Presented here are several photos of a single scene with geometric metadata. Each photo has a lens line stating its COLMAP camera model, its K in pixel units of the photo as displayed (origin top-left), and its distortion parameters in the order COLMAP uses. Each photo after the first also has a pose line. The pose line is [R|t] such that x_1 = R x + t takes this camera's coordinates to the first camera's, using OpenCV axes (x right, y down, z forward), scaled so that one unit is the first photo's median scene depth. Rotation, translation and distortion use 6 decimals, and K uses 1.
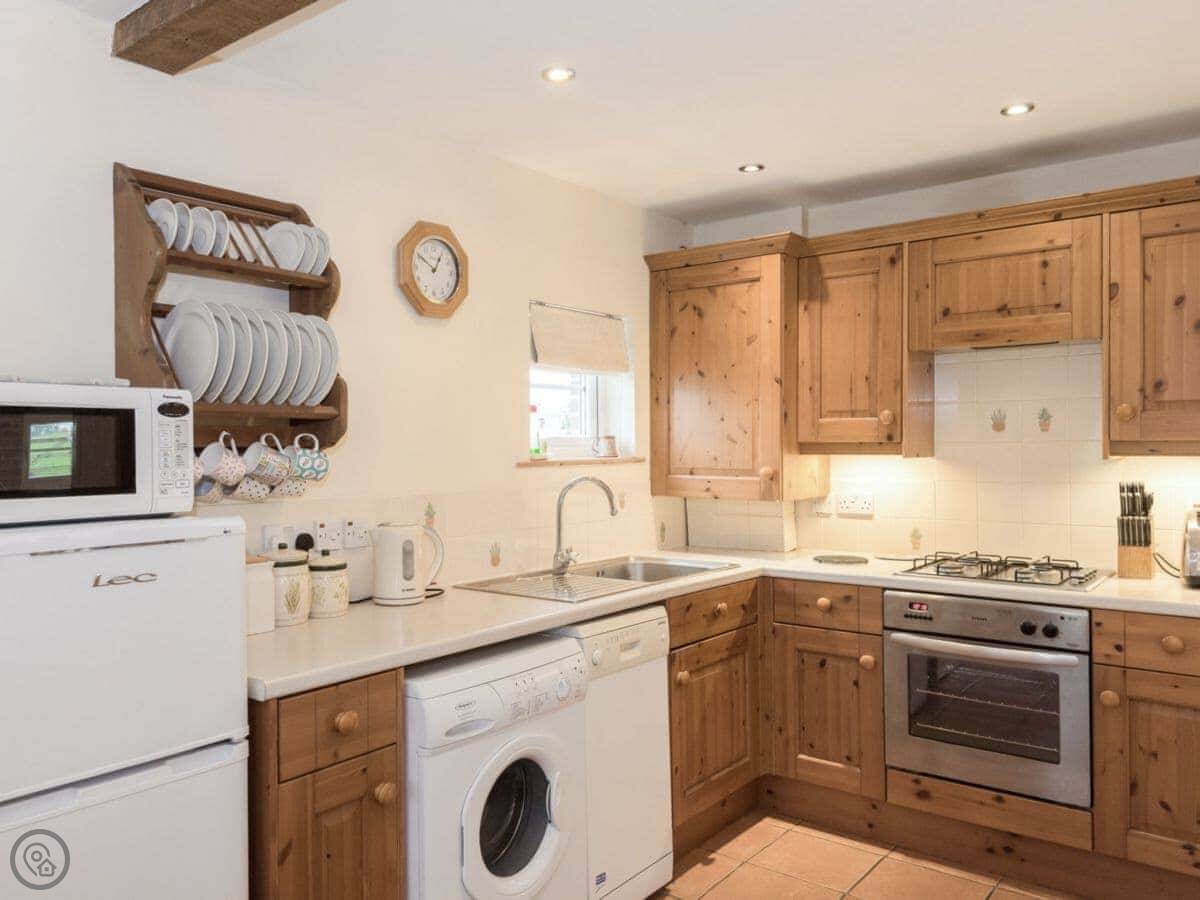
lens RADIAL K [[890.2, 0, 600.0], [0, 890.2, 450.0], [0, 0, 1]] dist [0.014389, -0.000168]
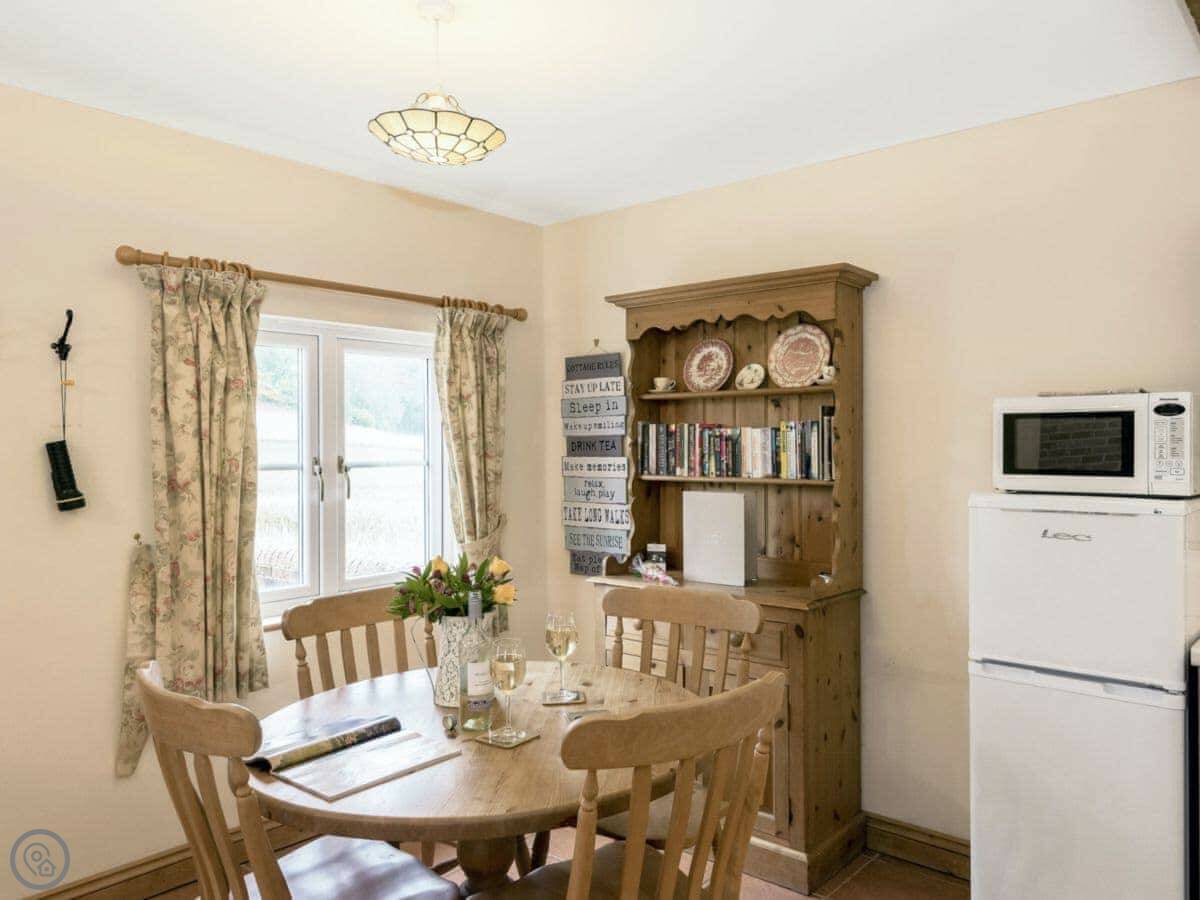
lens RADIAL K [[922.7, 0, 599.7], [0, 922.7, 422.2], [0, 0, 1]] dist [0.030074, -0.004350]
pose [[-0.055027, -0.016120, -0.998355, 0.850971], [-0.000809, 0.999870, -0.016100, -0.007850], [0.998485, -0.000079, -0.055033, 0.310753]]
